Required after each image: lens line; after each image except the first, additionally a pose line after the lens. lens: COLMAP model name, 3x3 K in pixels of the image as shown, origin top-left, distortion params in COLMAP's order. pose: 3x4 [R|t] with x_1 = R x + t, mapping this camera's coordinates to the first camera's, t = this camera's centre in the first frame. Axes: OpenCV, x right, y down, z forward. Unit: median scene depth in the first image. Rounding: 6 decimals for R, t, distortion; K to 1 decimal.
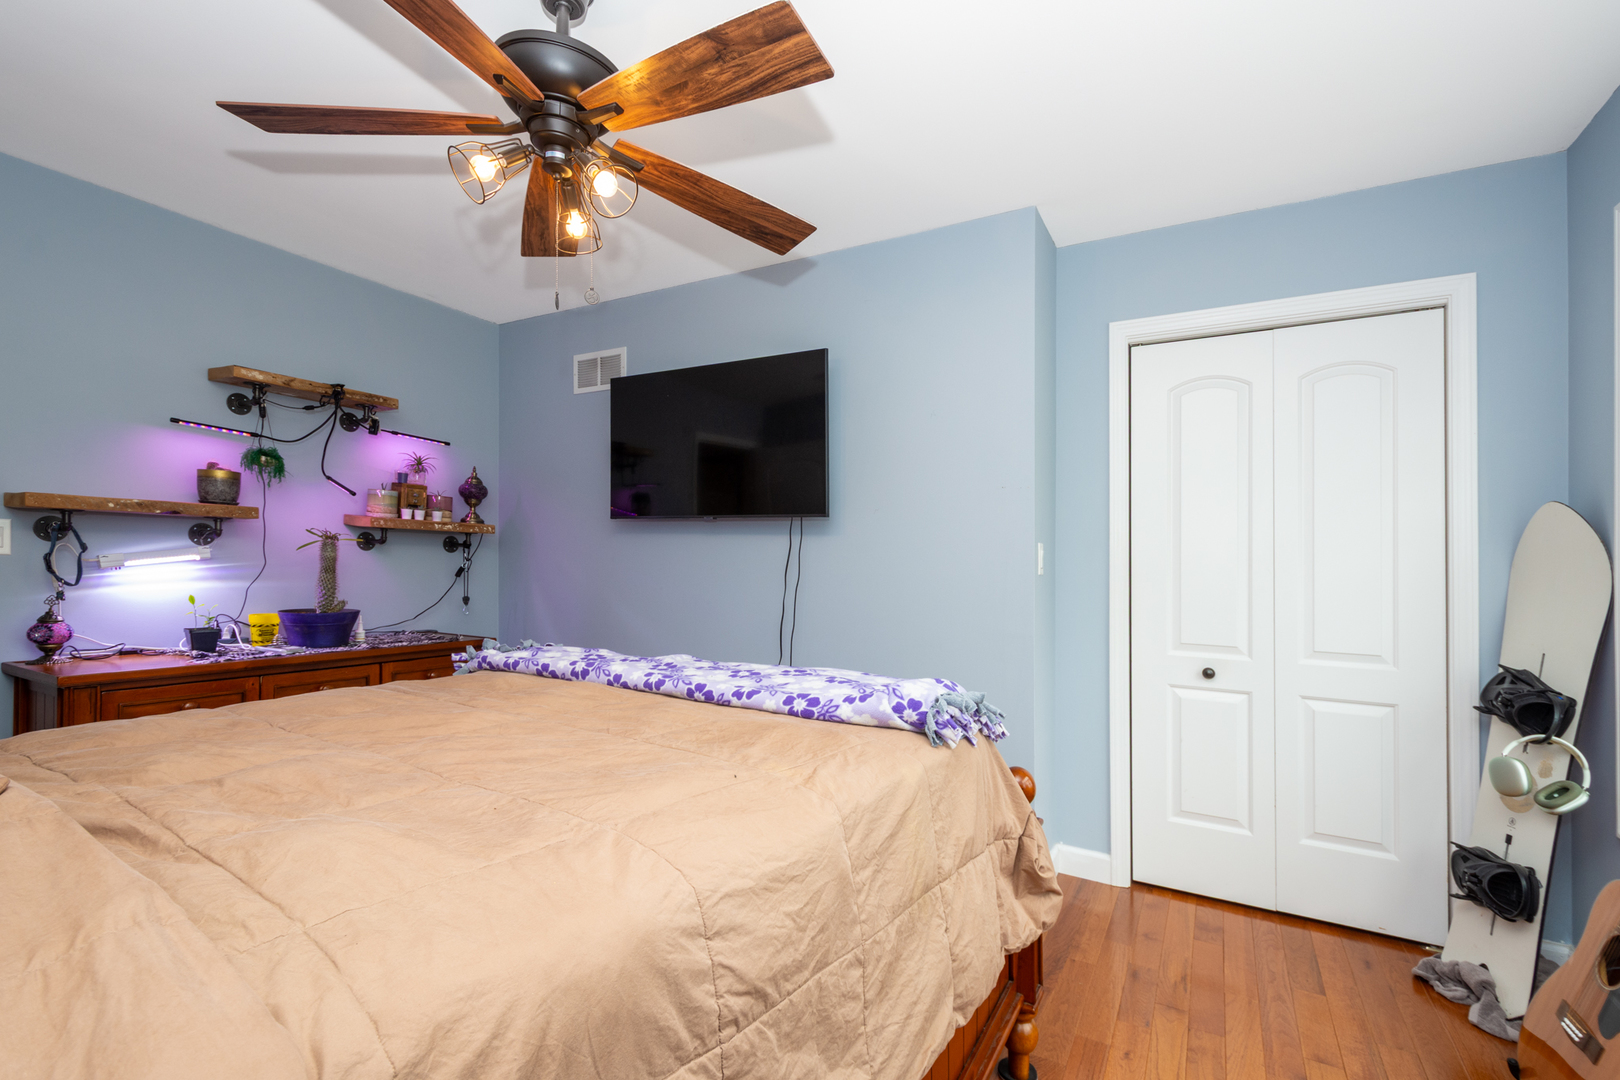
lens RADIAL K [[719.8, 0, 808.2], [0, 719.8, 545.4], [0, 0, 1]] dist [0.005179, -0.000802]
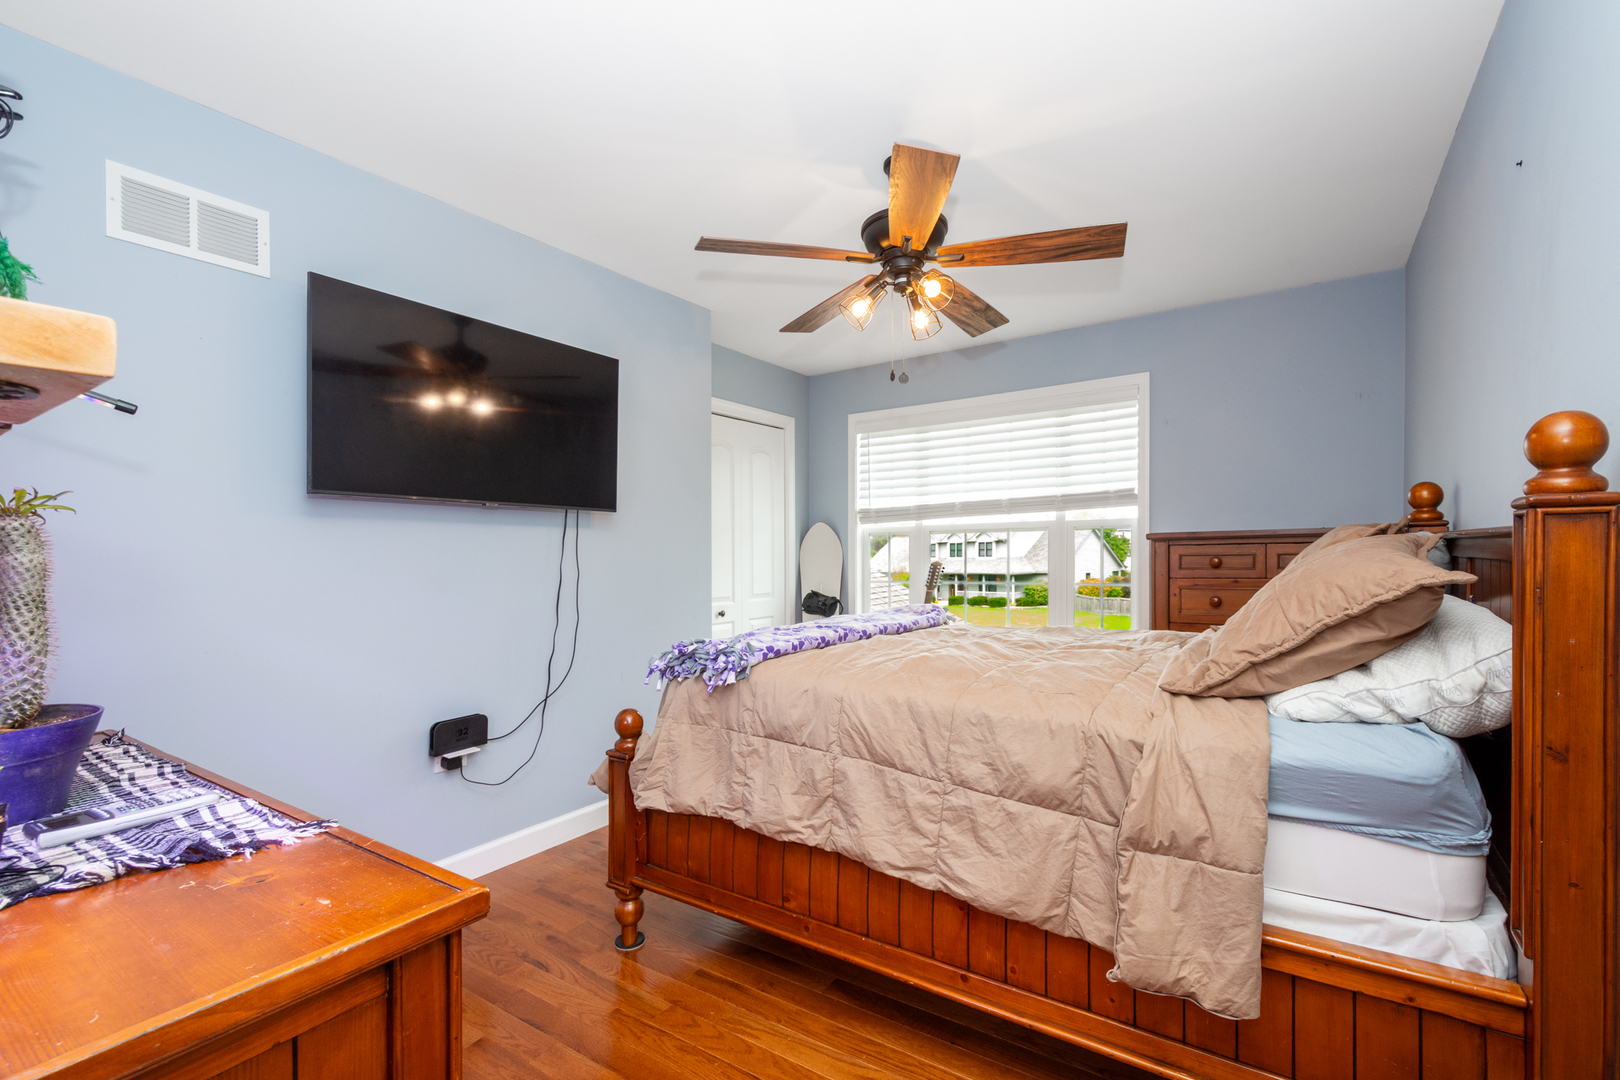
lens RADIAL K [[719.8, 0, 812.5], [0, 719.8, 549.8], [0, 0, 1]] dist [0.005179, -0.000802]
pose [[0.076964, -0.015695, 0.996910, -1.014452], [-0.008293, 0.999831, 0.016382, -0.002268], [-0.996999, -0.009528, 0.076821, 0.589292]]
